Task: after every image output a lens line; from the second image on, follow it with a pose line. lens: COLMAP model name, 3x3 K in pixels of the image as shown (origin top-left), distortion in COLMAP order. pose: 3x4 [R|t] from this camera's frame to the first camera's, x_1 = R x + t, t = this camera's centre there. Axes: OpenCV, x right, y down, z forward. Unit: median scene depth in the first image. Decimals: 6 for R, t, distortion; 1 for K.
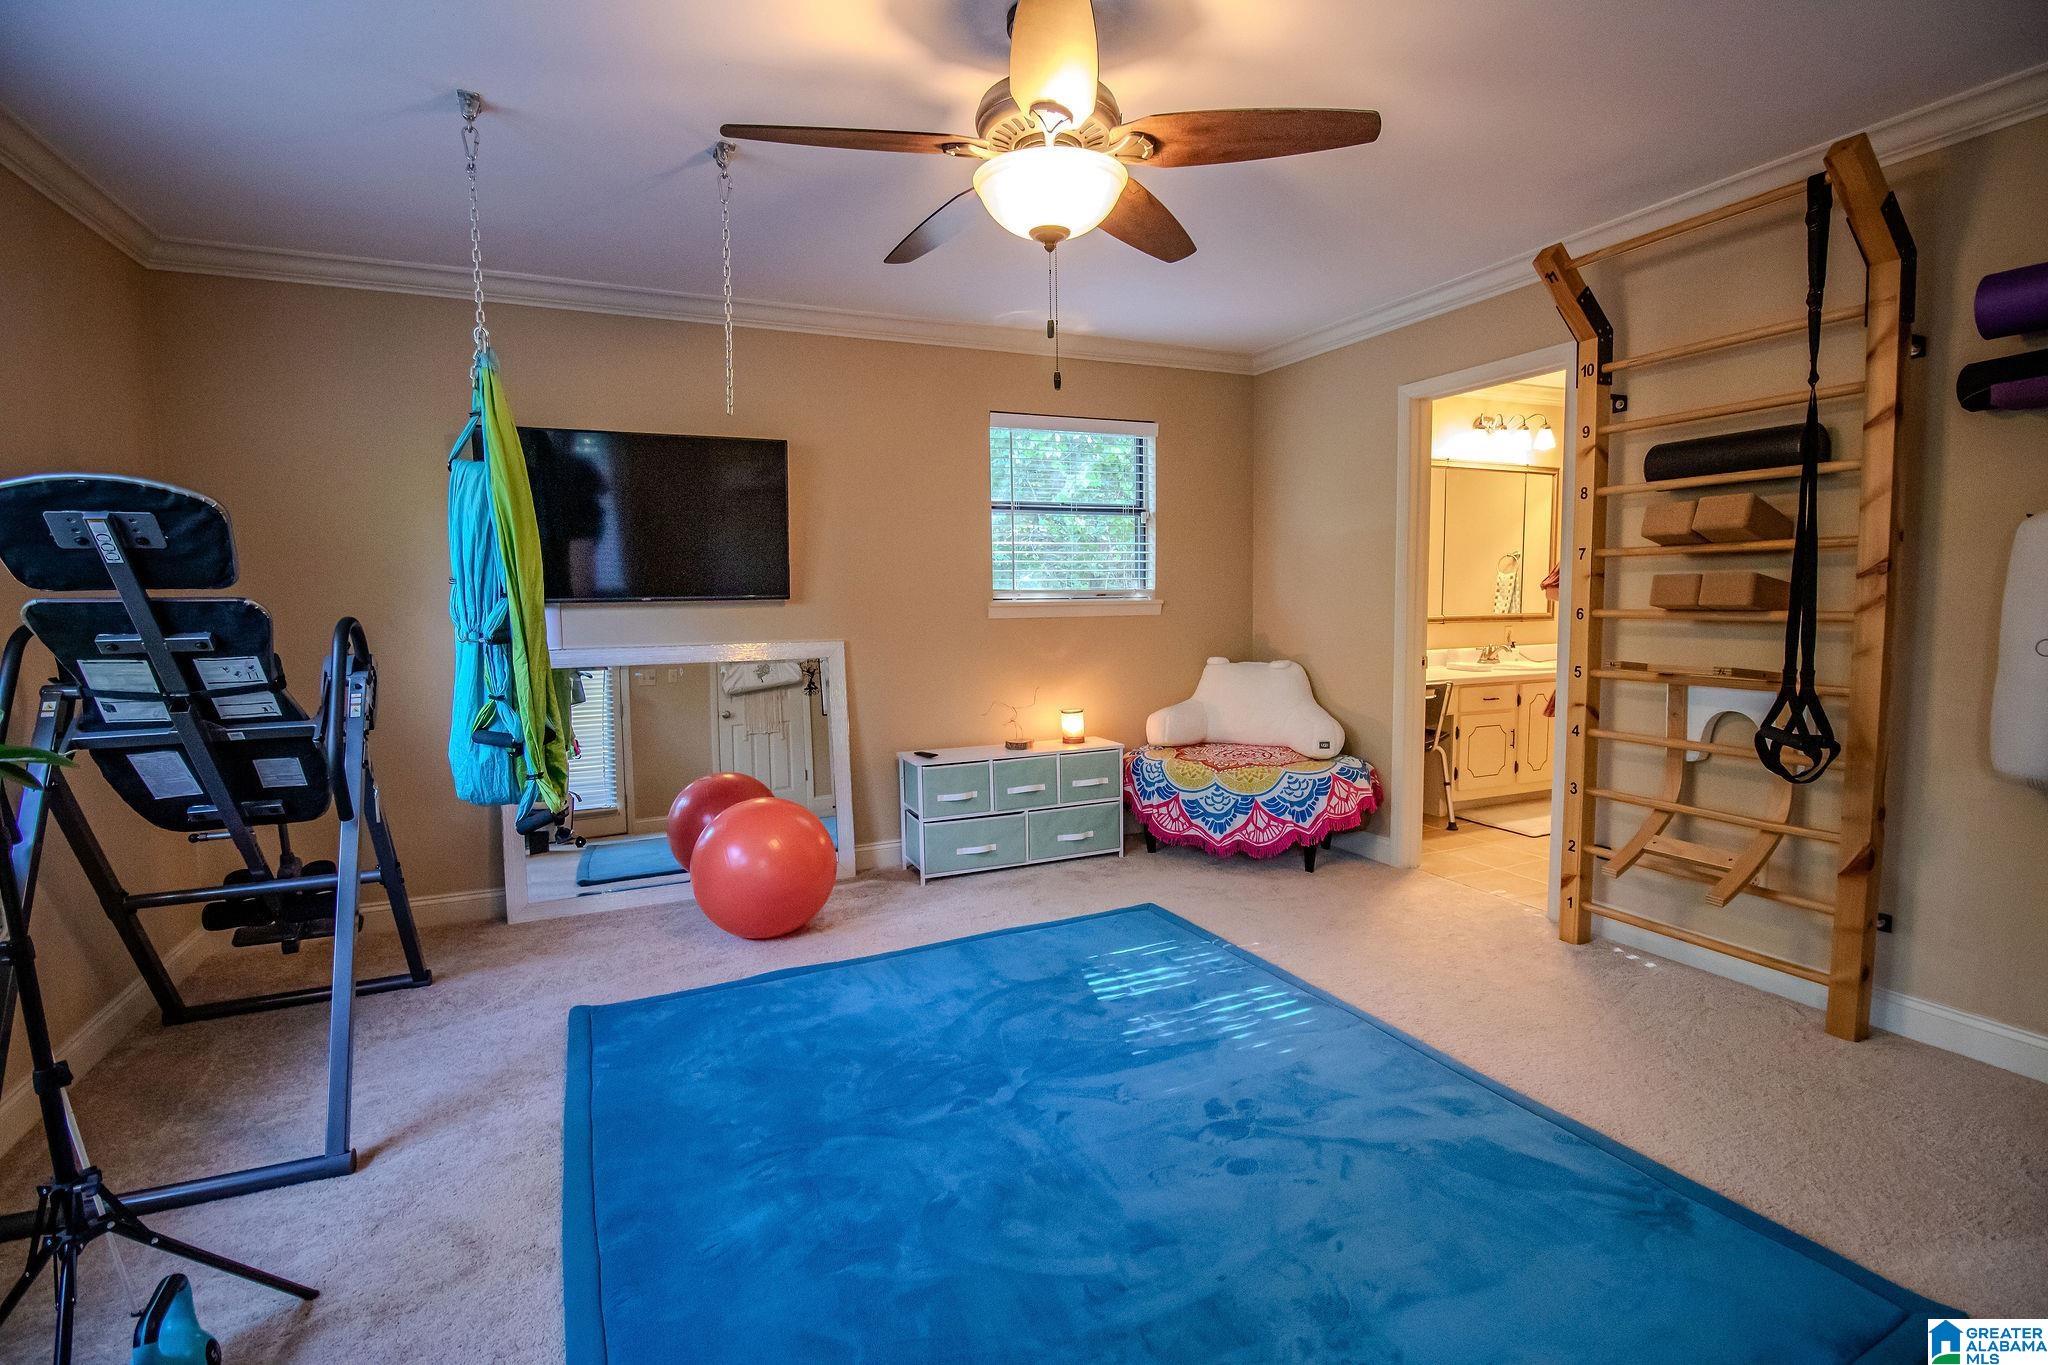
lens RADIAL K [[954.0, 0, 1031.6], [0, 954.0, 680.0], [0, 0, 1]] dist [-0.004562, -0.010130]
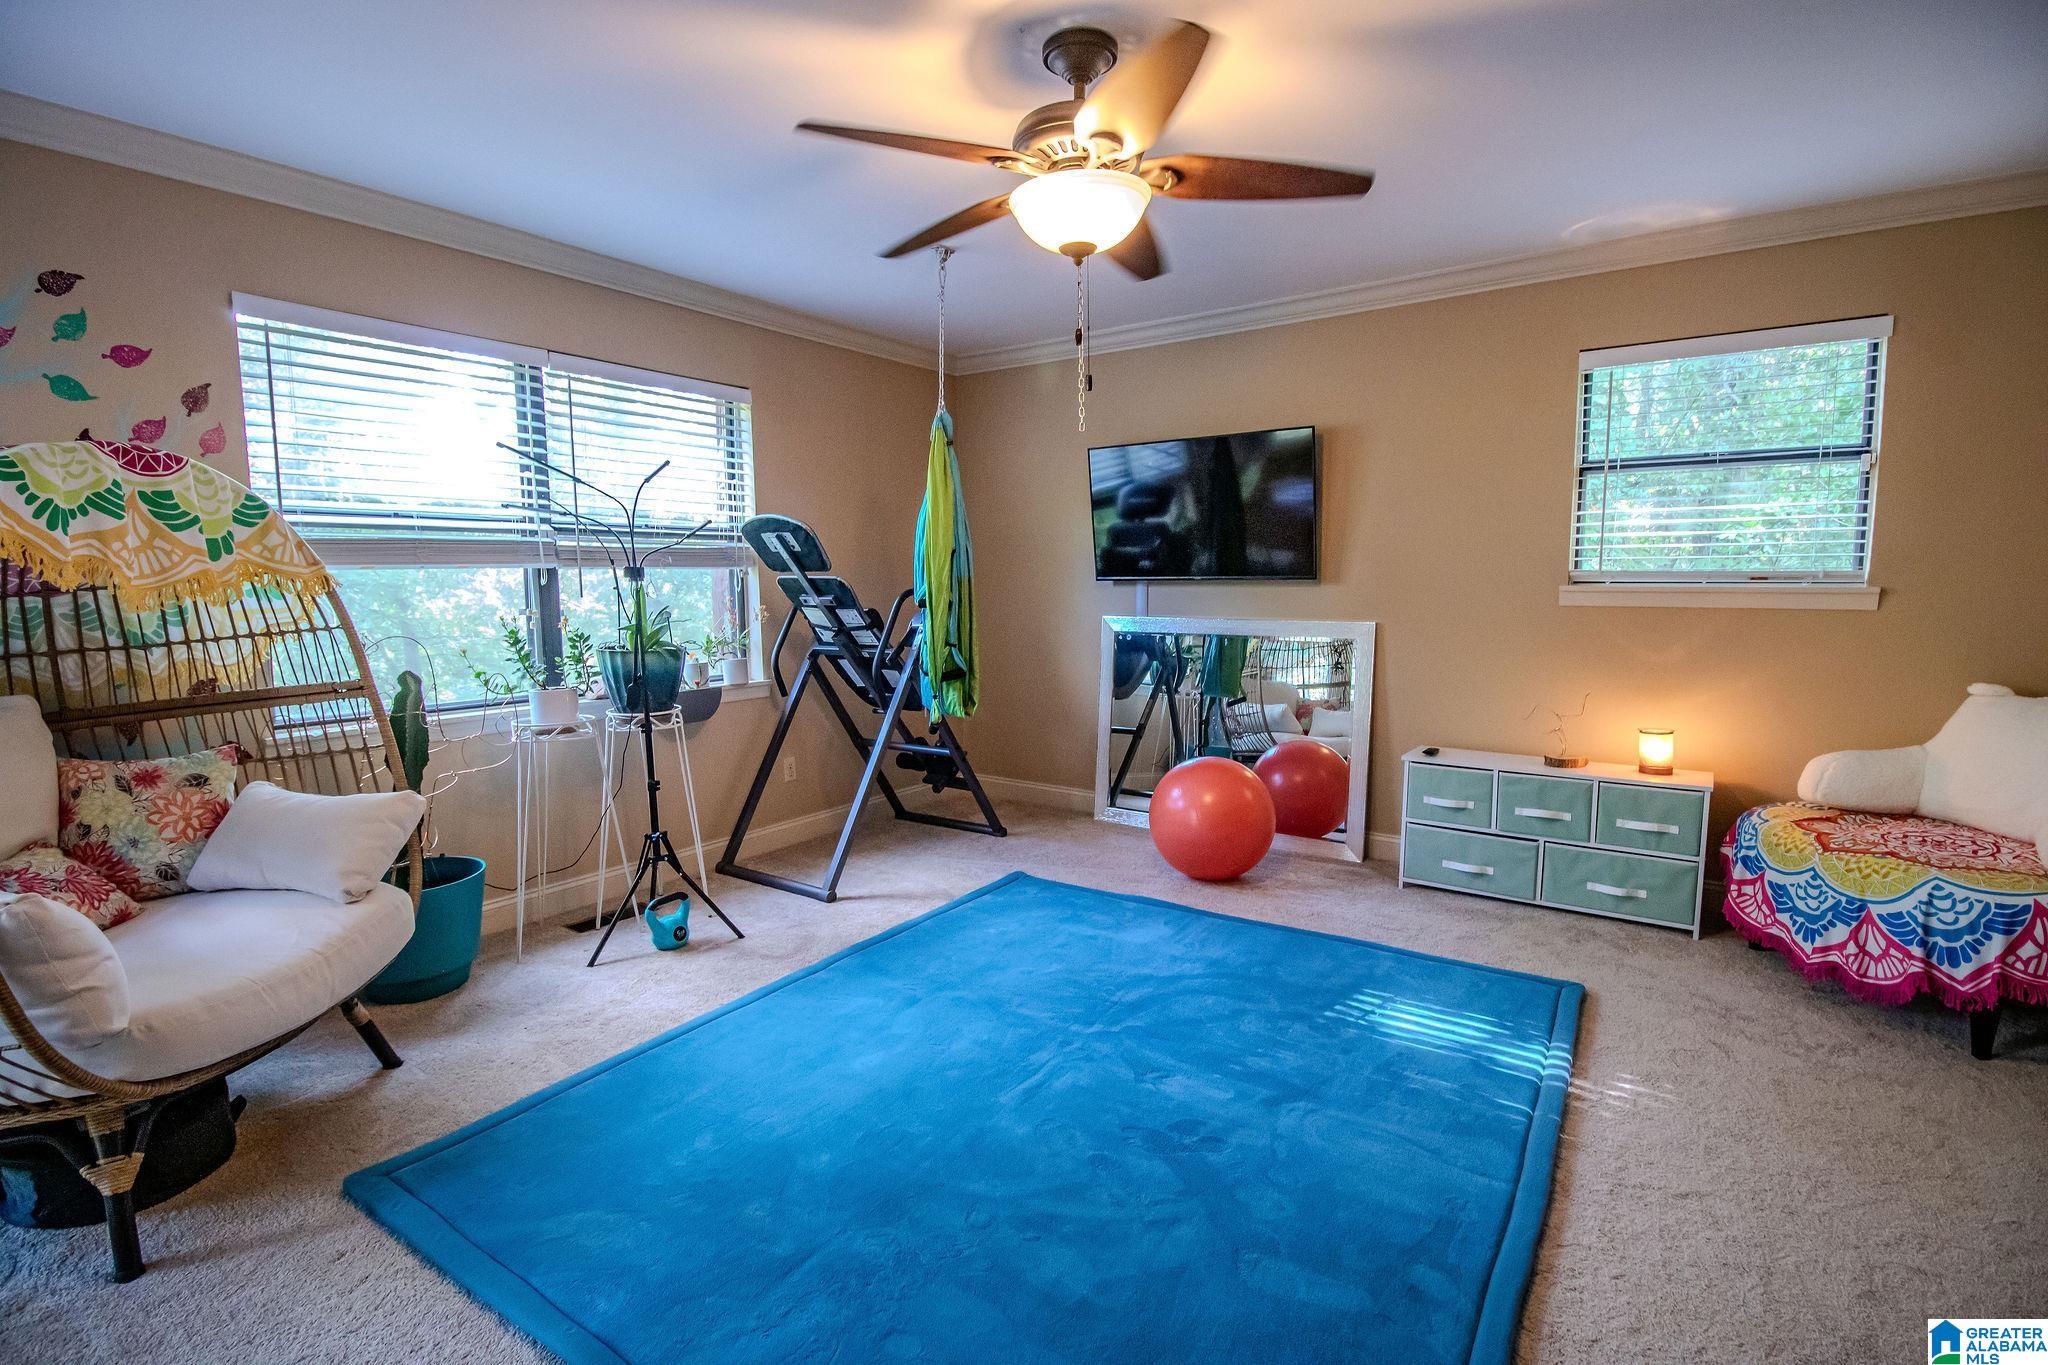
lens RADIAL K [[954.0, 0, 1027.2], [0, 954.0, 684.0], [0, 0, 1]] dist [-0.004562, -0.010130]
pose [[0.498434, 0.104590, -0.860596, 0.478890], [-0.078108, 0.994076, 0.075574, -0.025104], [0.863402, 0.029551, 0.503651, 0.203283]]
